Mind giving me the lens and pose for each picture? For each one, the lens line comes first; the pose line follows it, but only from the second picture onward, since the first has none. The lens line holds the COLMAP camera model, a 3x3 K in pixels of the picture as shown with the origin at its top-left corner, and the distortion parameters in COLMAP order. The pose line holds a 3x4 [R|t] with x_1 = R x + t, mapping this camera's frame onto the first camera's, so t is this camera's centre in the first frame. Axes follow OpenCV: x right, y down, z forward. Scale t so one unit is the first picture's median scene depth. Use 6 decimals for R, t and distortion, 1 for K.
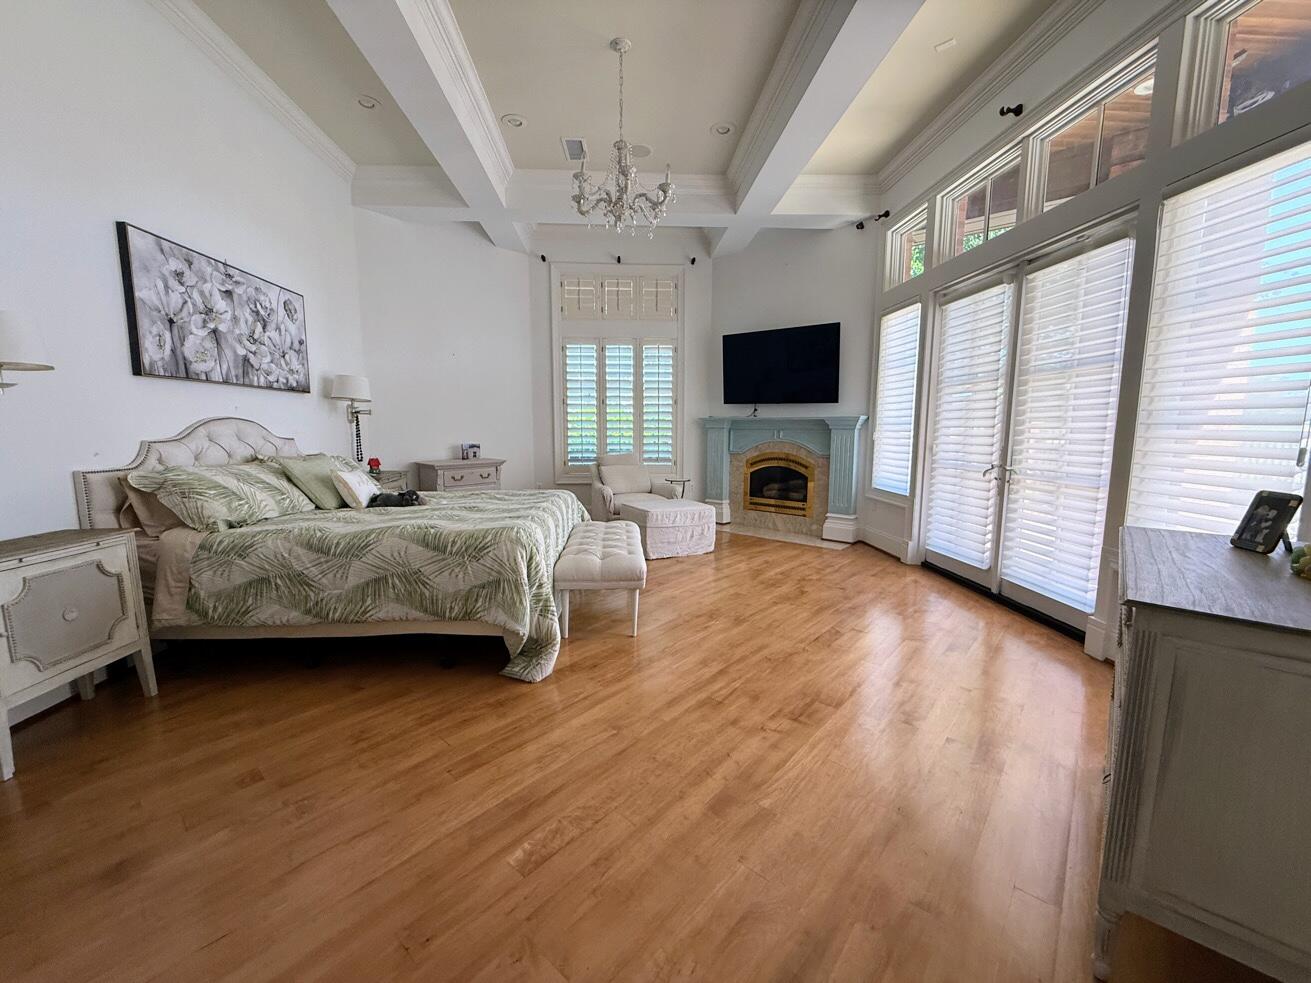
lens RADIAL K [[523.1, 0, 646.8], [0, 523.1, 489.8], [0, 0, 1]] dist [-0.000996, -0.001006]
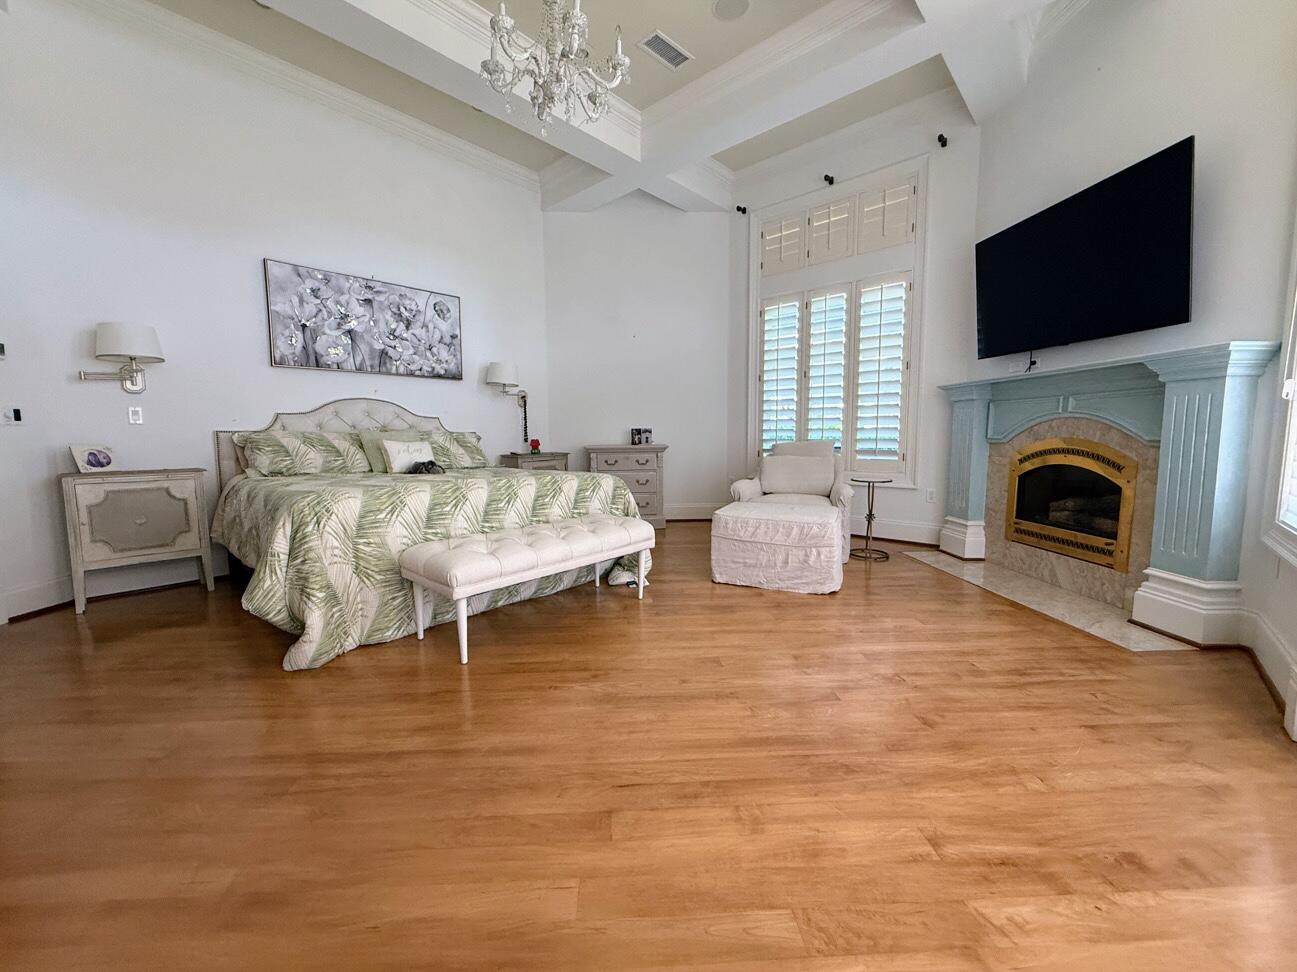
lens RADIAL K [[517.5, 0, 639.9], [0, 517.5, 484.3], [0, 0, 1]] dist [-0.000996, -0.001006]
pose [[0.696411, 0.063929, -0.714790, 0.496230], [-0.078427, 0.996838, 0.012744, 0.002227], [0.713345, 0.047184, 0.699223, 0.507317]]
